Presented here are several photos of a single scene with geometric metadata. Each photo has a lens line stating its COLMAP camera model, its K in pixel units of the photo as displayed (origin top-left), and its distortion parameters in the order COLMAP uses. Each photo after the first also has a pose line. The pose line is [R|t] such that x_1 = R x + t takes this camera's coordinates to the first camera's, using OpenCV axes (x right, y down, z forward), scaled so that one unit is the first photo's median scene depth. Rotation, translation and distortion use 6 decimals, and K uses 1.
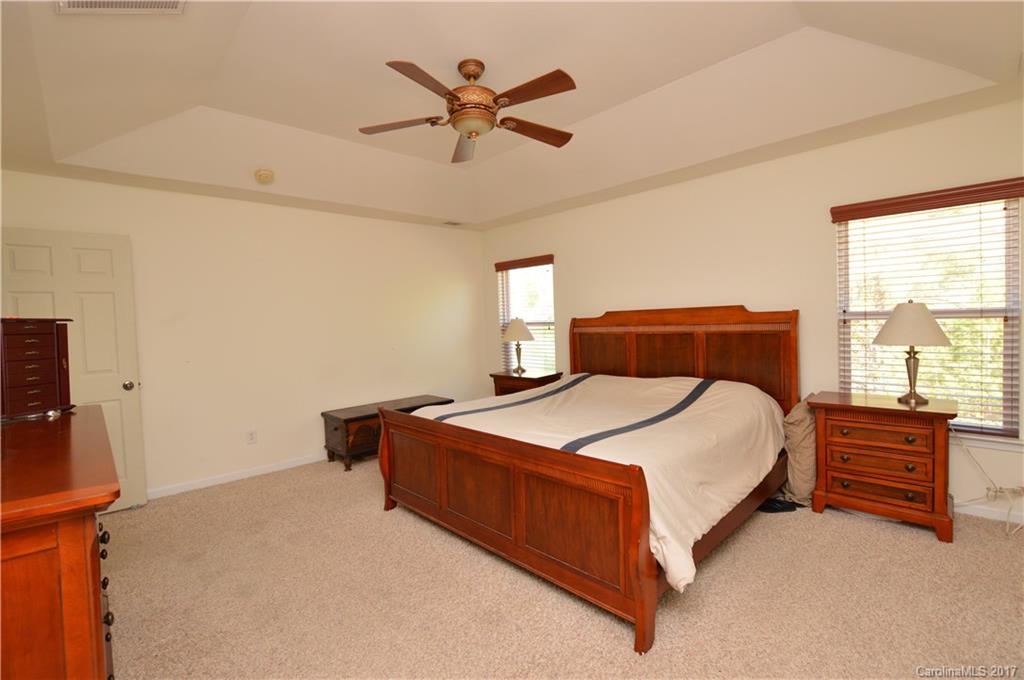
lens RADIAL K [[457.2, 0, 490.2], [0, 457.2, 333.8], [0, 0, 1]] dist [-0.000989, 0.000173]
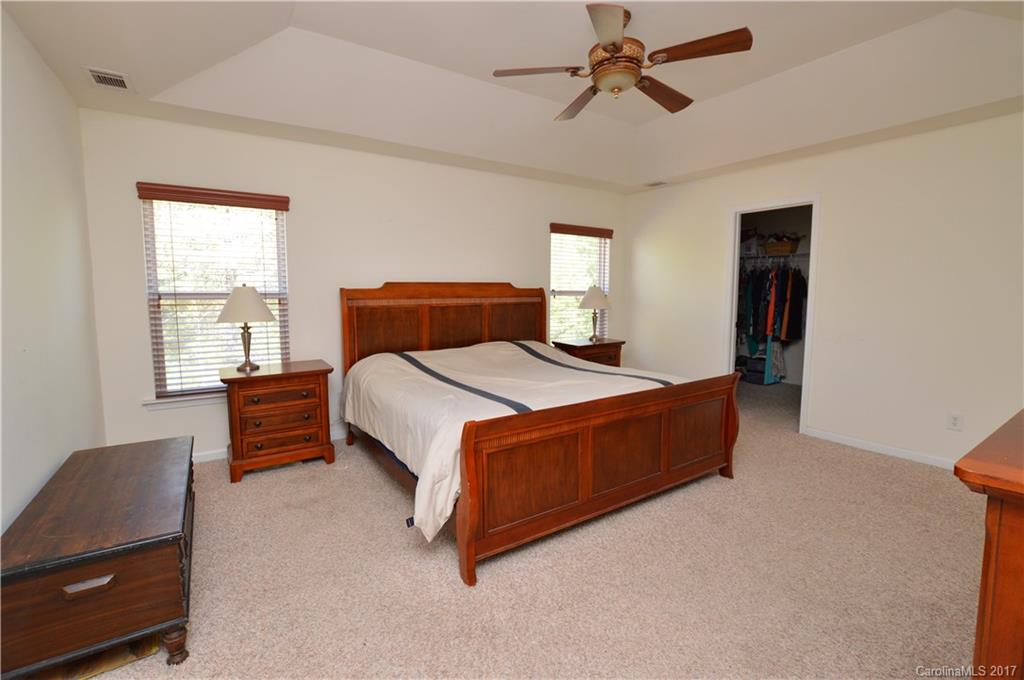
lens RADIAL K [[448.5, 0, 518.3], [0, 448.5, 333.2], [0, 0, 1]] dist [-0.000798, -0.000132]
pose [[0.178252, -0.064638, 0.981860, -0.163693], [0.023806, 0.997831, 0.061367, 0.000767], [-0.983697, 0.012436, 0.179404, 0.174688]]
